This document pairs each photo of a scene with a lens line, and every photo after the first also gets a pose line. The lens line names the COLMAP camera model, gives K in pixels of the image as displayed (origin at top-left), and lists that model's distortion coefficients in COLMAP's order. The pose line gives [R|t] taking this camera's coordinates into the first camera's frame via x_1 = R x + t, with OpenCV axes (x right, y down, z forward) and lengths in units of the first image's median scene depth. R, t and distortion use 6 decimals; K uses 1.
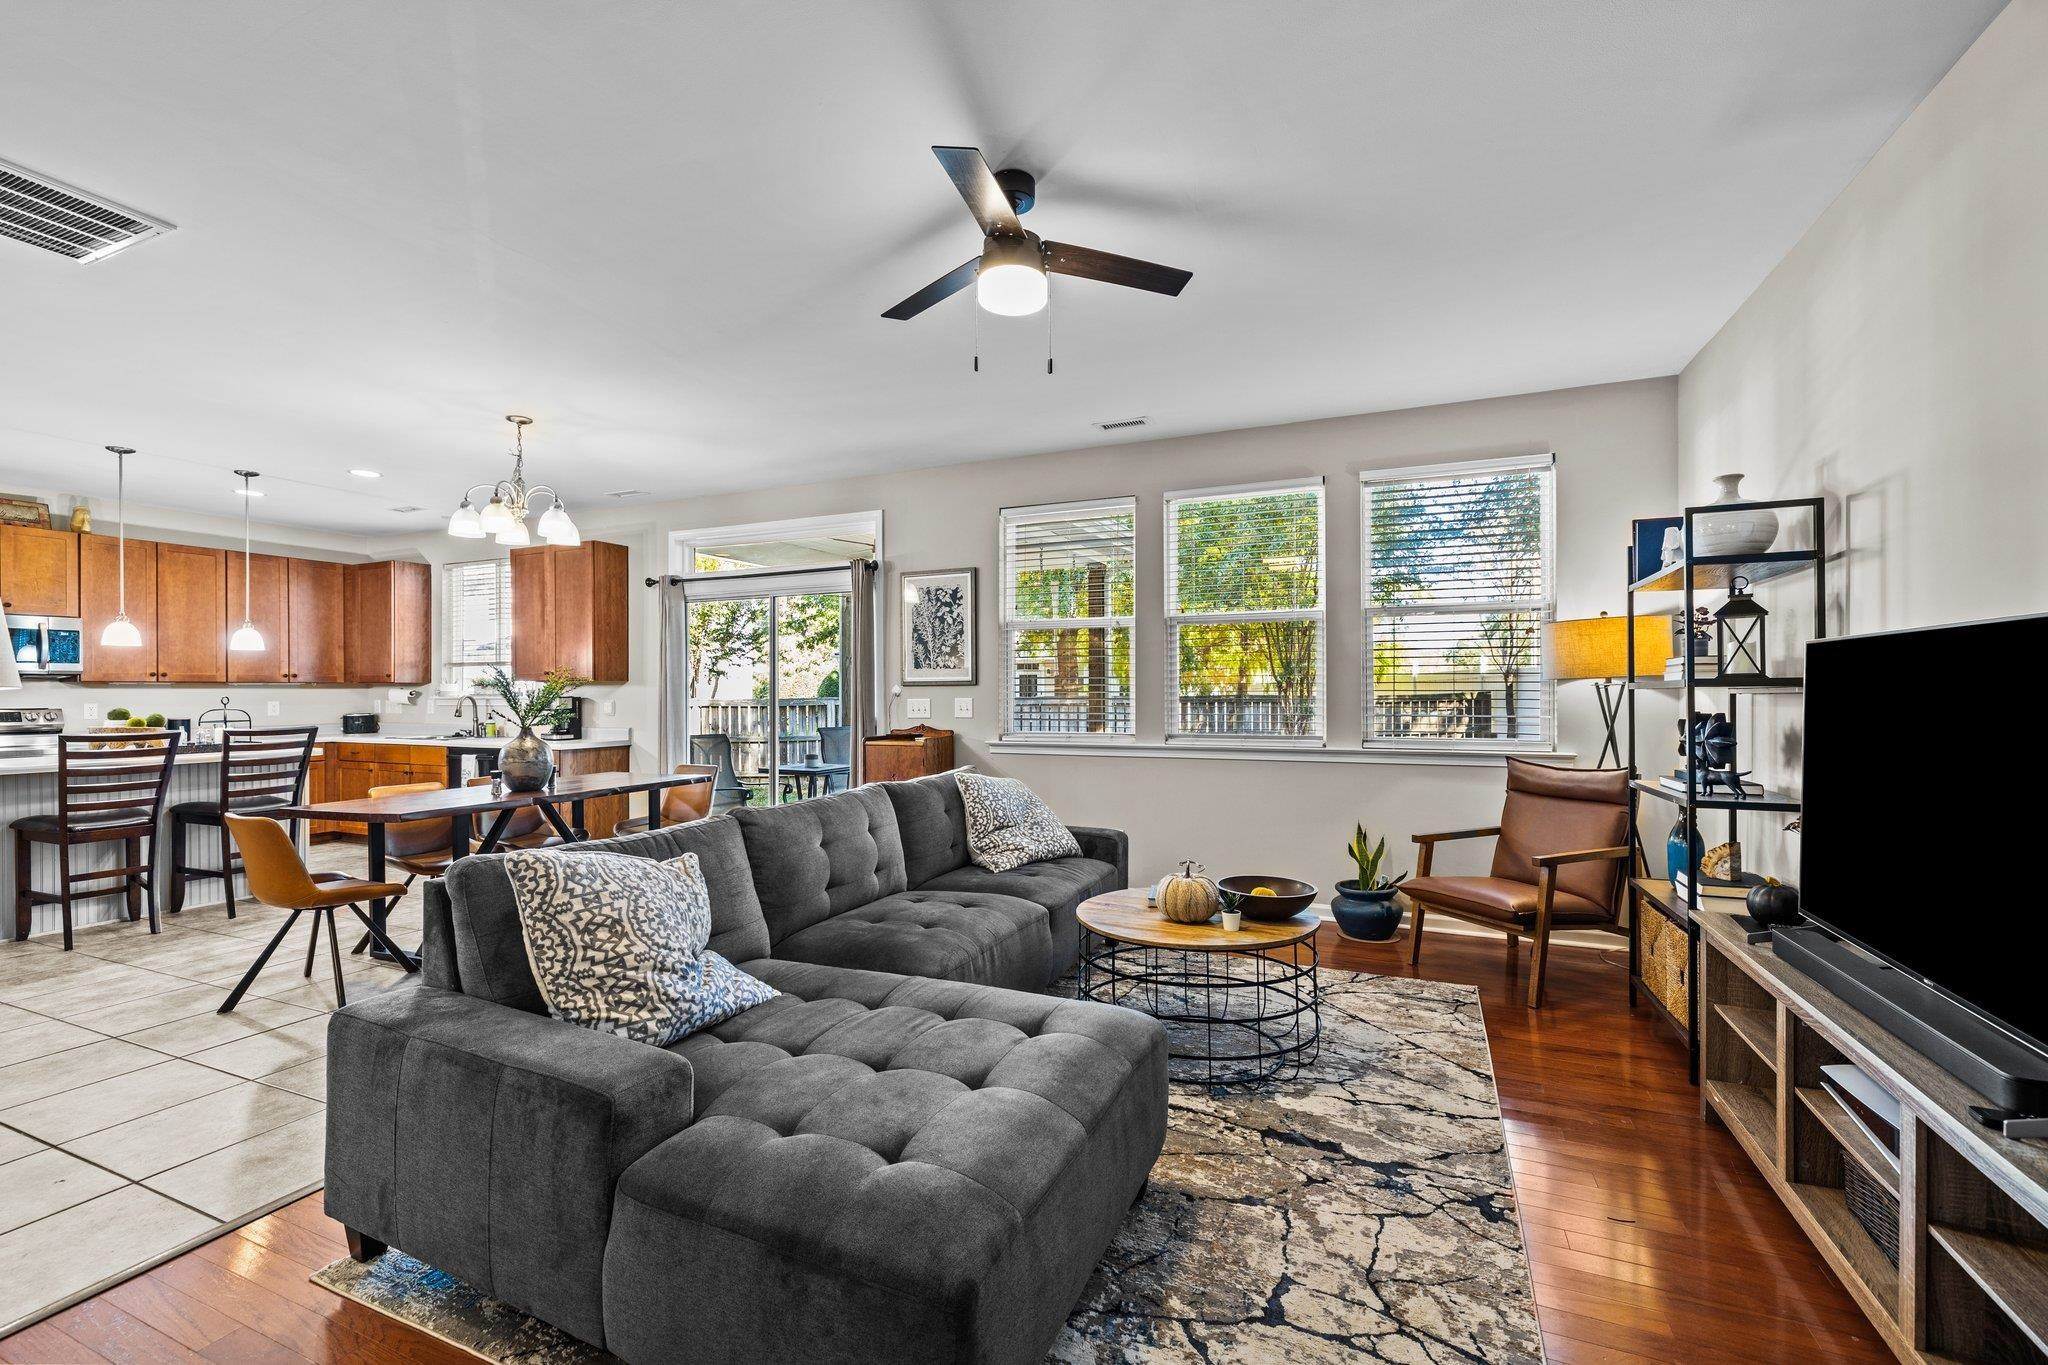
lens RADIAL K [[861.4, 0, 1022.4], [0, 861.4, 689.4], [0, 0, 1]] dist [0.001221, -0.000218]
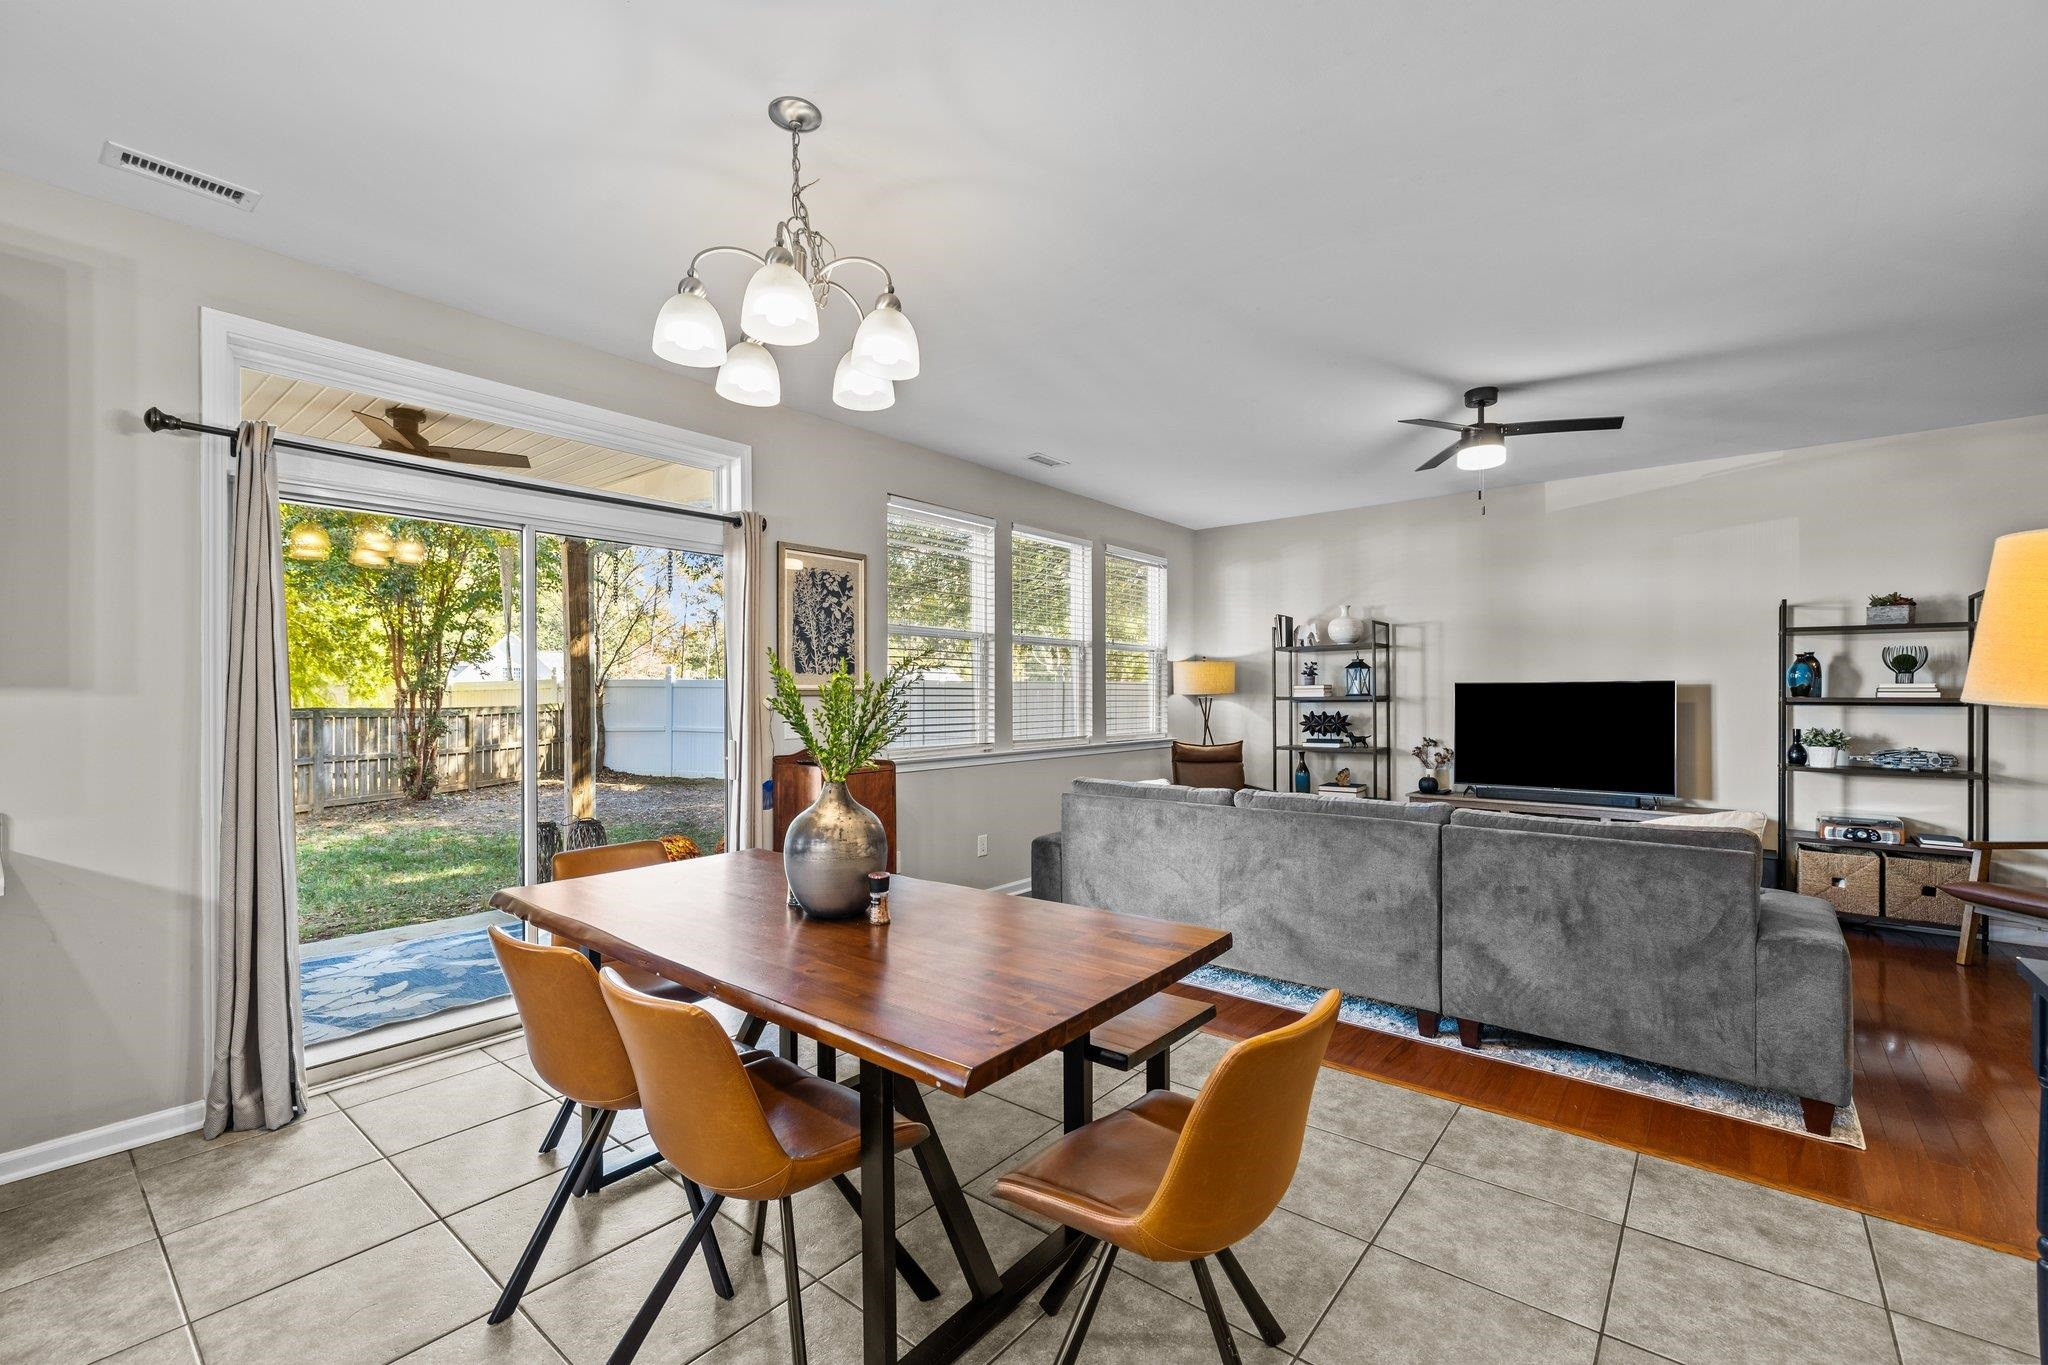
lens RADIAL K [[861.4, 0, 1022.4], [0, 861.4, 689.4], [0, 0, 1]] dist [0.001221, -0.000218]
pose [[0.270241, 0.012090, 0.962717, -0.735417], [0.000379, 0.999920, -0.012664, -0.000160], [-0.962793, 0.003787, 0.270215, 0.562777]]
